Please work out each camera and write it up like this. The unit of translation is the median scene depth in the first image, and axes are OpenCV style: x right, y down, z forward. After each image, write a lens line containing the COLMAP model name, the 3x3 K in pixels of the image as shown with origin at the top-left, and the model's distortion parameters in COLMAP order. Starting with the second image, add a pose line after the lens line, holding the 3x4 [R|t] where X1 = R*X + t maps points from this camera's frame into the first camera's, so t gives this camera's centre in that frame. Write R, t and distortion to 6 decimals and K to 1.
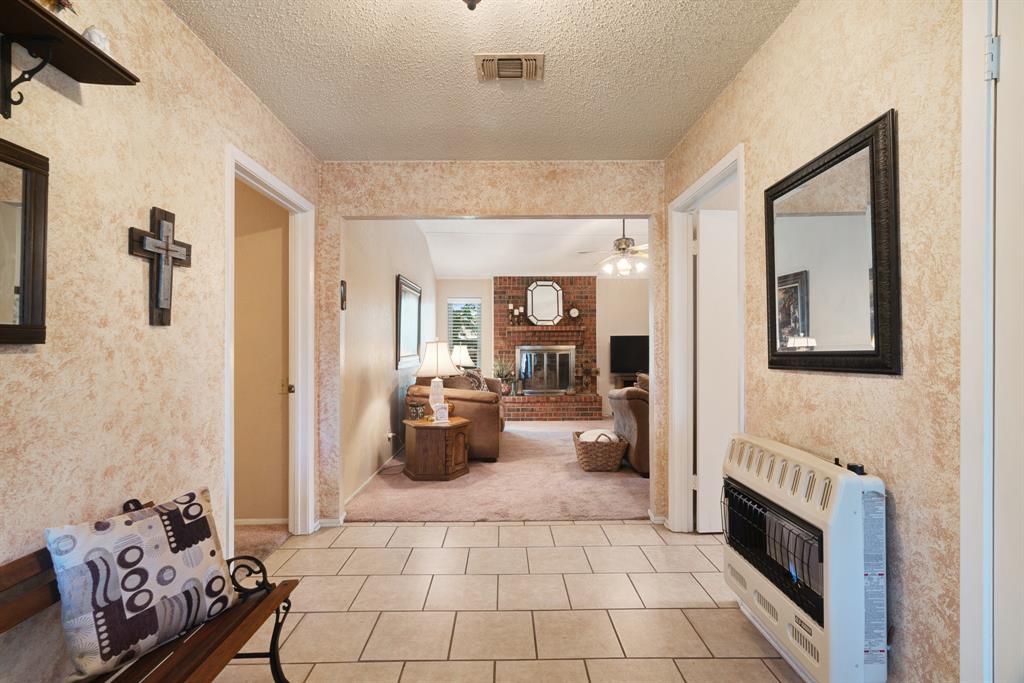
lens RADIAL K [[472.7, 0, 510.3], [0, 472.7, 336.4], [0, 0, 1]] dist [-0.000591, -0.000091]
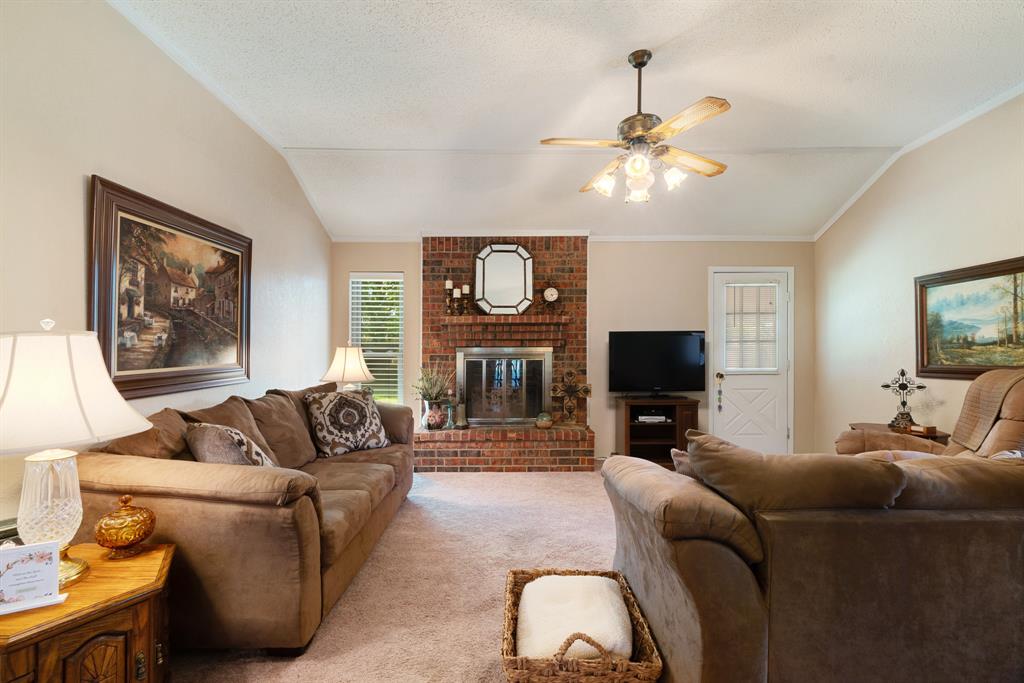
lens RADIAL K [[445.1, 0, 507.5], [0, 445.1, 352.6], [0, 0, 1]] dist [-0.000271, 0.000009]
pose [[0.999832, 0.001212, -0.018263, 0.089177], [-0.000660, 0.999545, 0.030171, 0.008633], [0.018291, -0.030153, 0.999378, 0.414467]]
